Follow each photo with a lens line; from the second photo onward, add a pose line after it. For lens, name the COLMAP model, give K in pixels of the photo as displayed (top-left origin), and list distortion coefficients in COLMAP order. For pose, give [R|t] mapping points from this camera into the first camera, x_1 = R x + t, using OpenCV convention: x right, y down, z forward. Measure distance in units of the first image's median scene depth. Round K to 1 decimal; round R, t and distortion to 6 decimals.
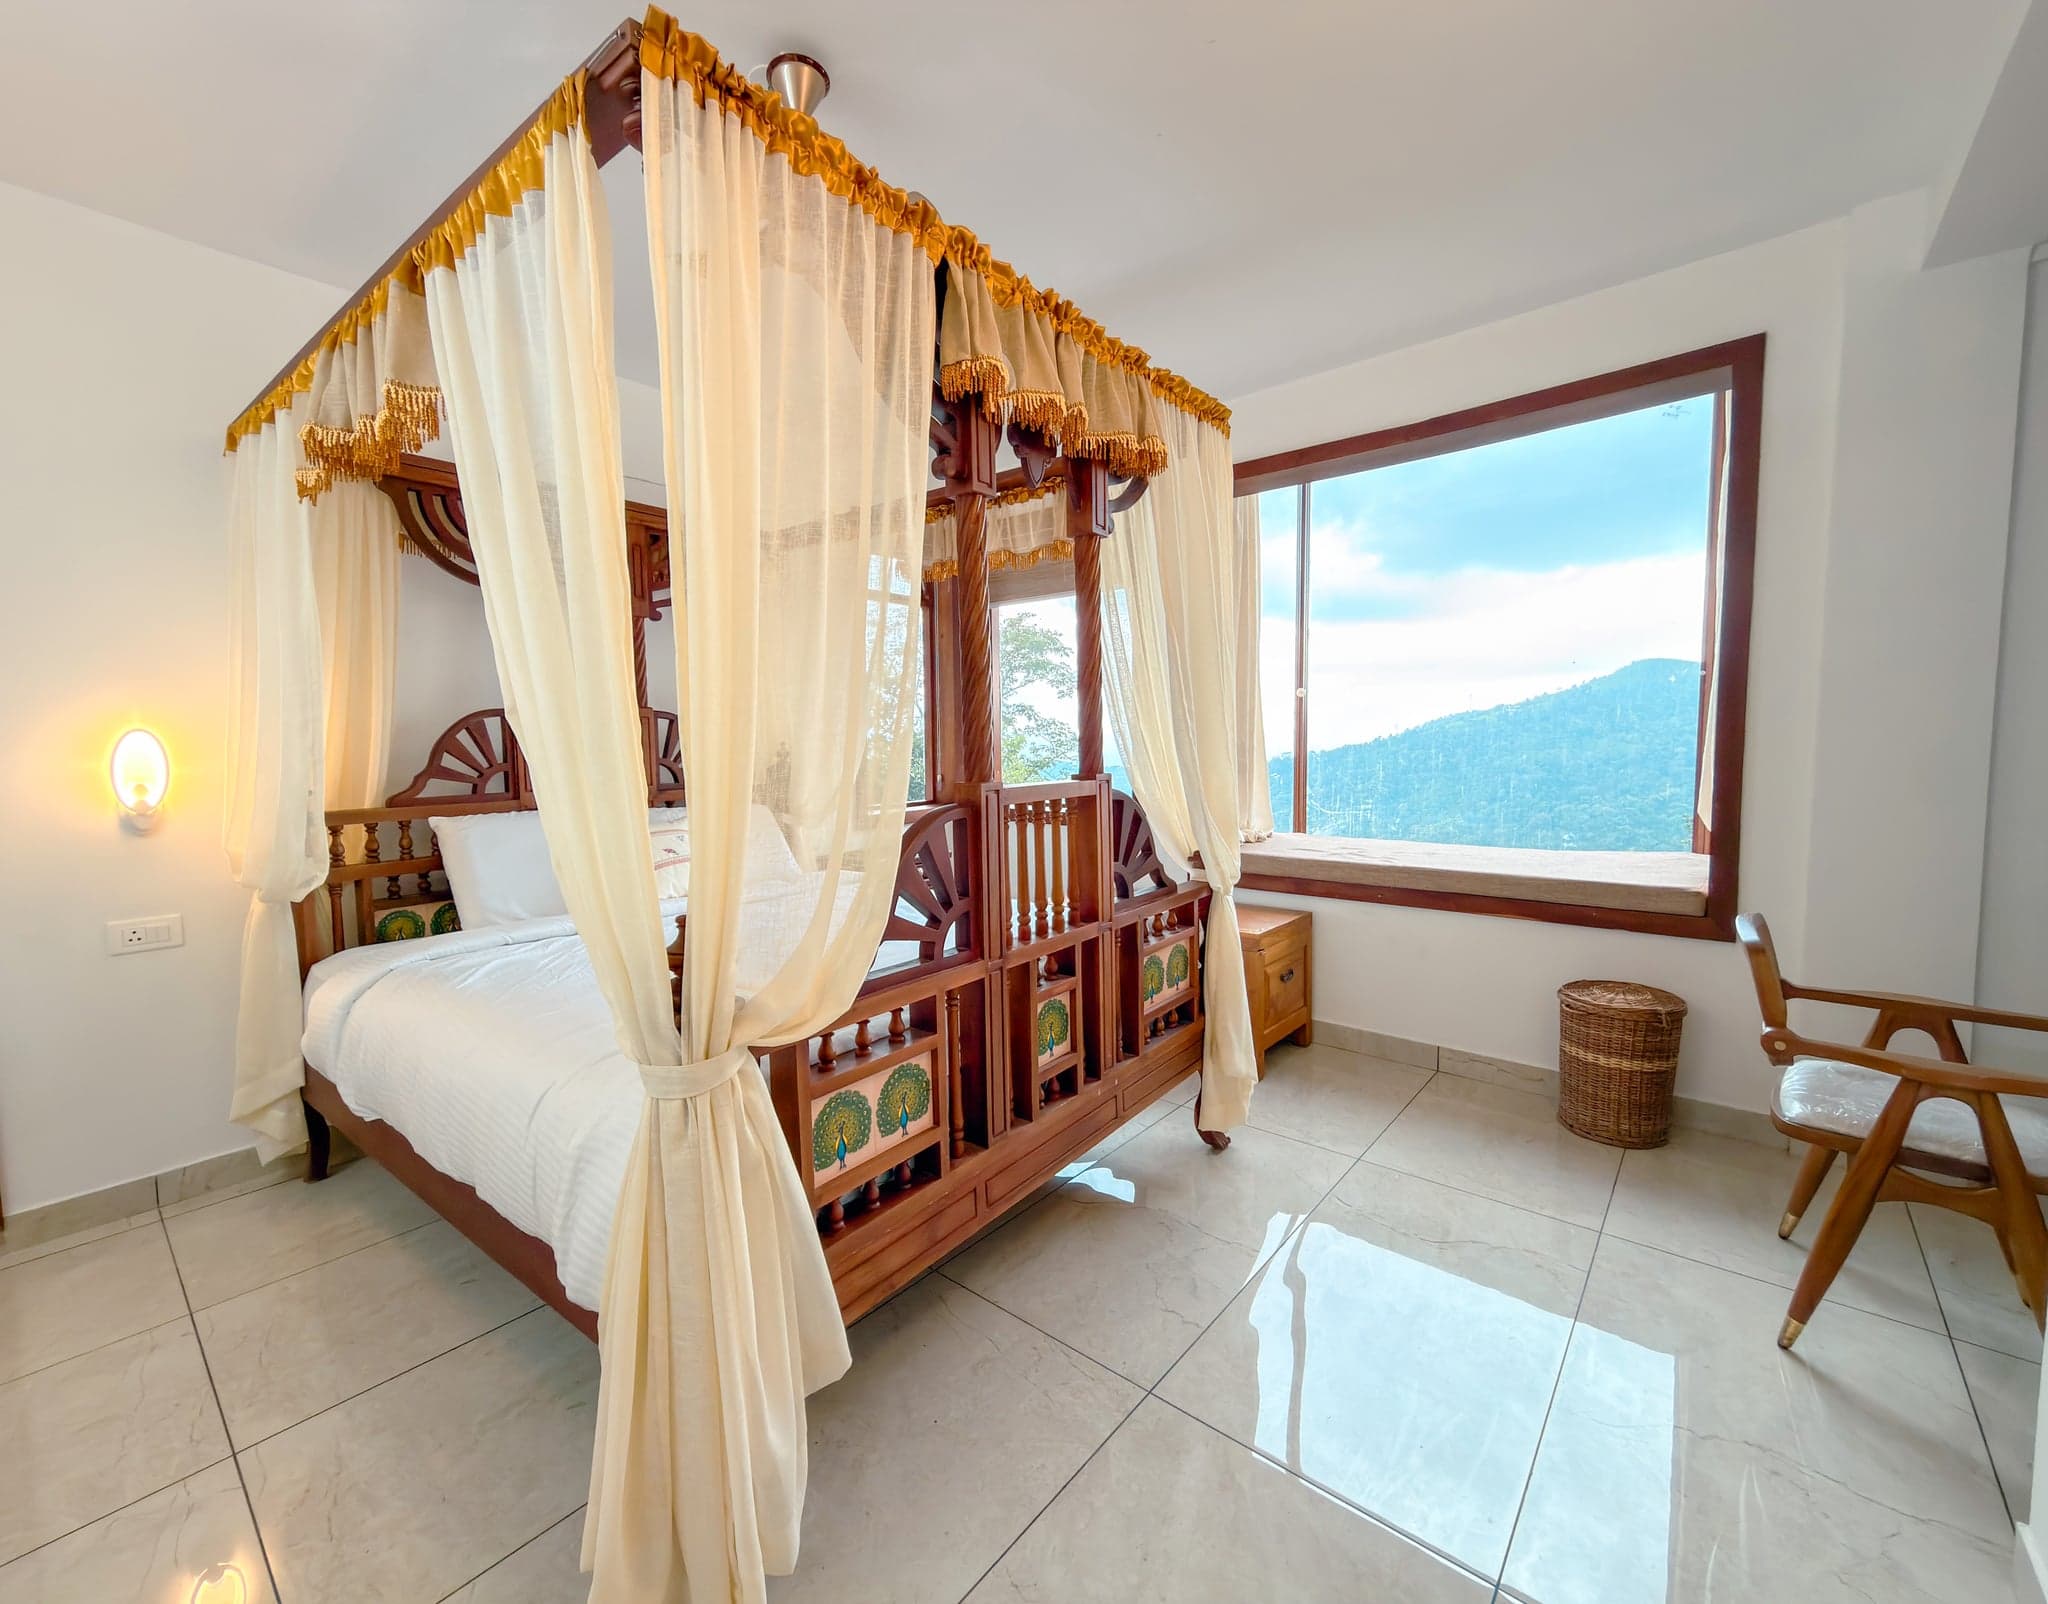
lens RADIAL K [[840.3, 0, 1009.5], [0, 840.3, 793.2], [0, 0, 1]] dist [0.004046, -0.000530]
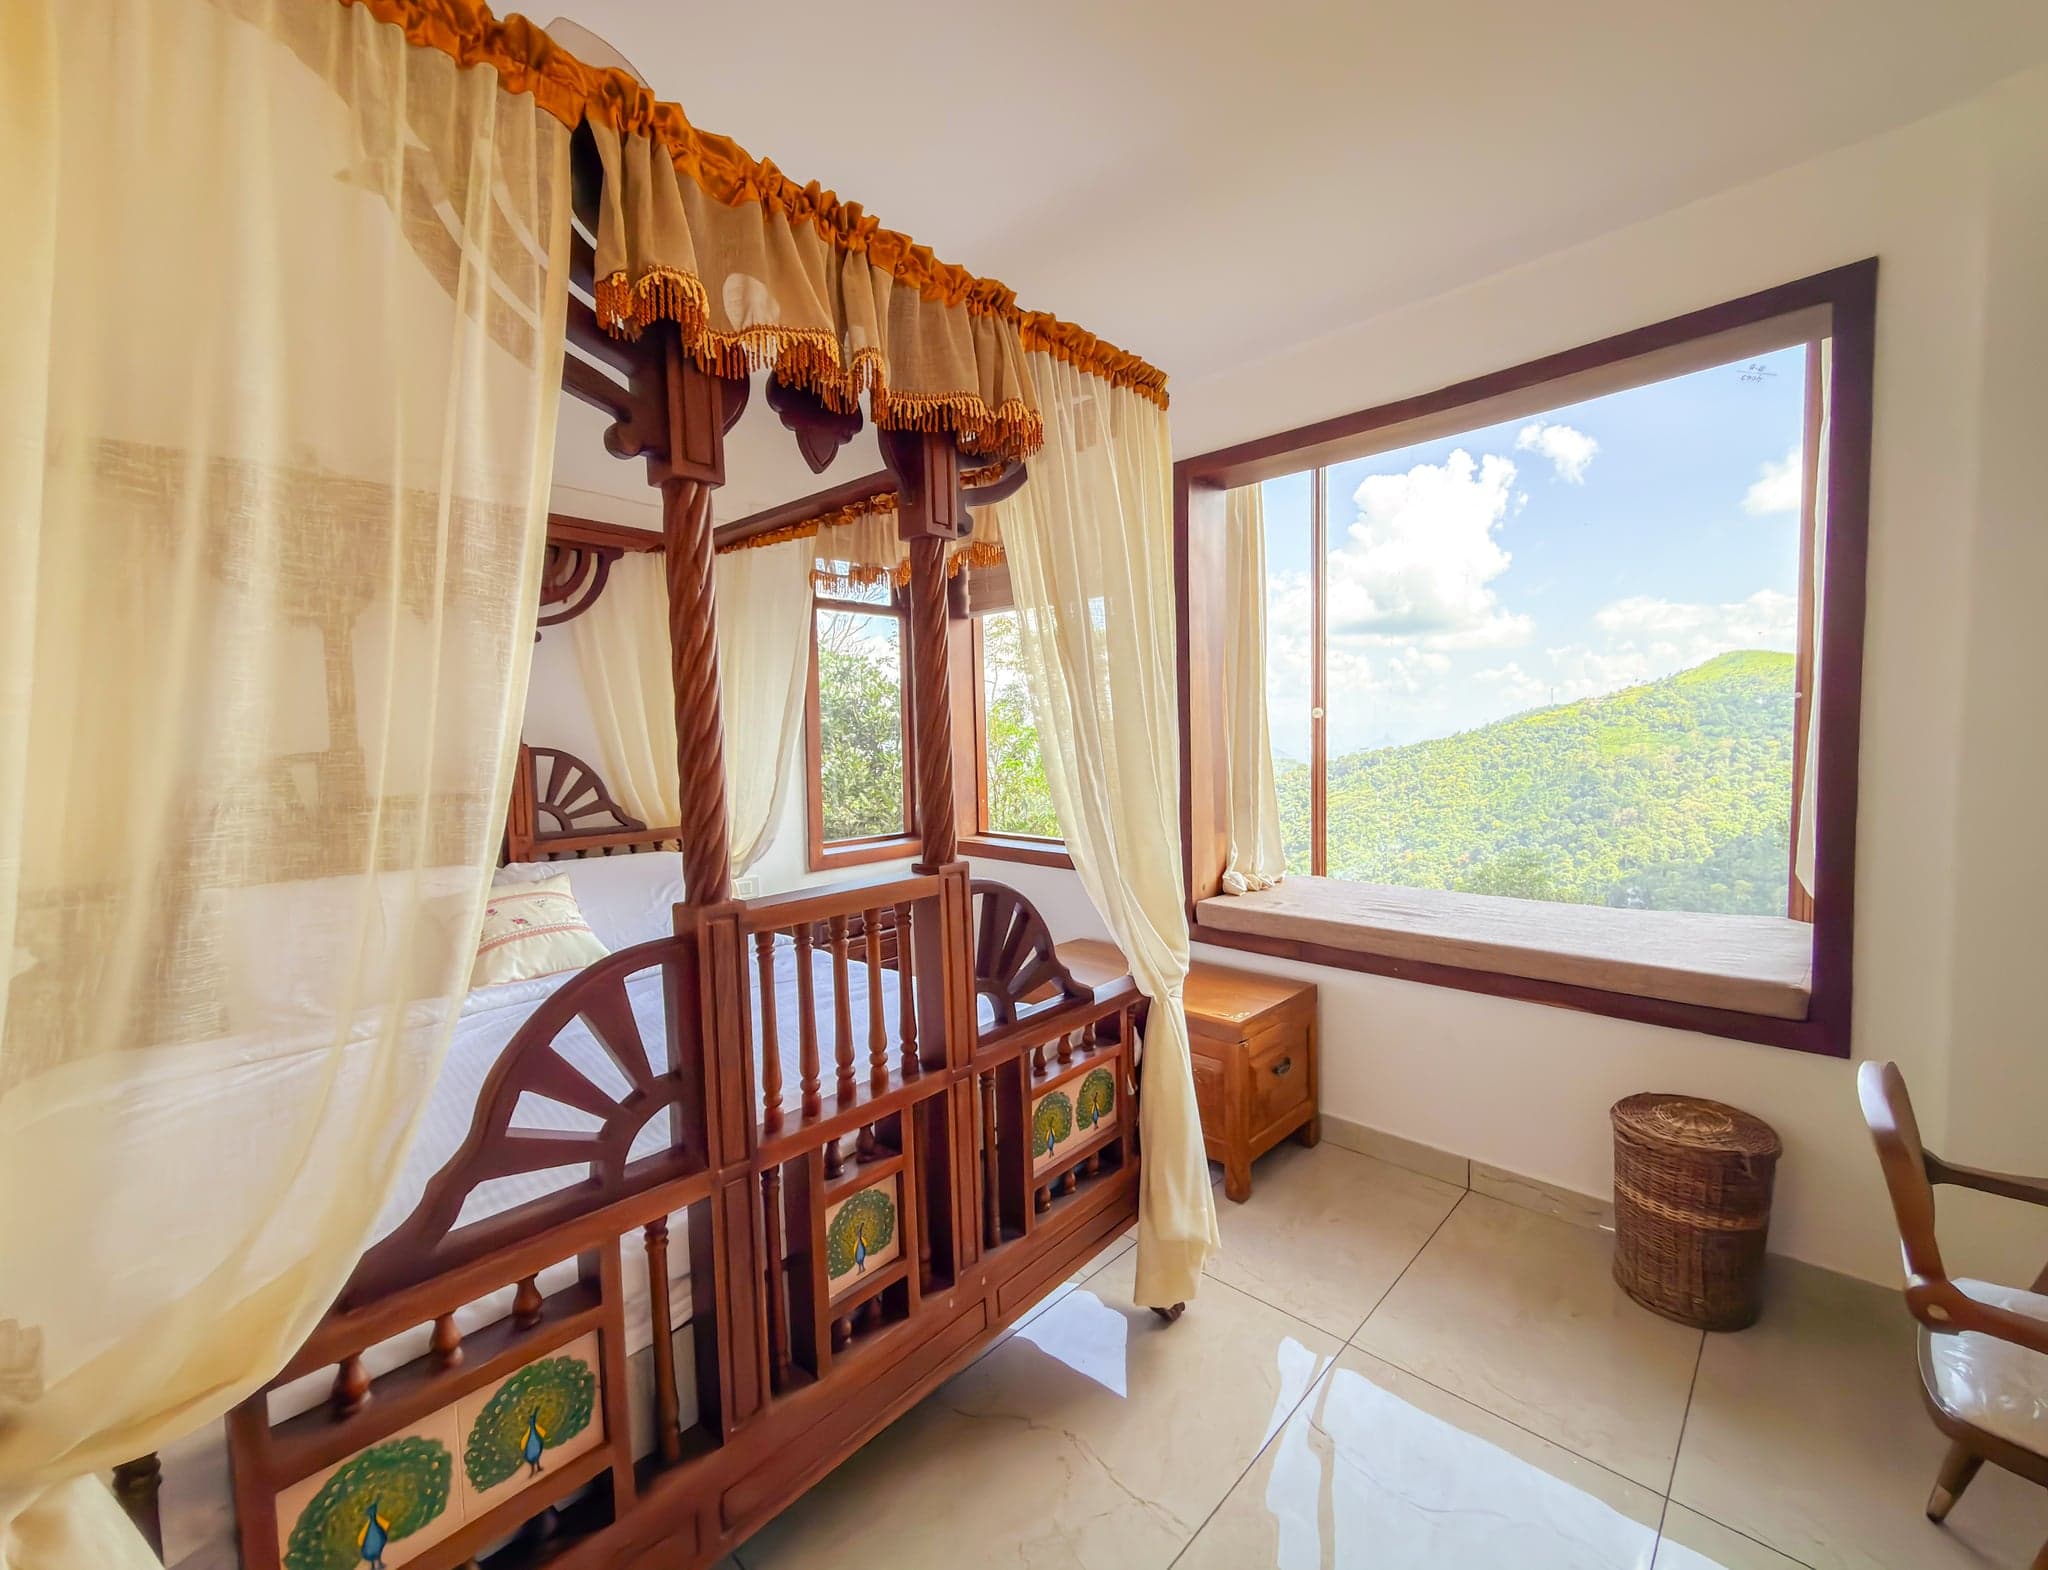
lens RADIAL K [[867.0, 0, 1038.5], [0, 867.0, 789.3], [0, 0, 1]] dist [0.004155, 0.000090]
pose [[0.999542, -0.004381, -0.029955, 0.176938], [0.004053, 0.999931, -0.010989, -0.067868], [0.030001, 0.010863, 0.999491, 0.213758]]
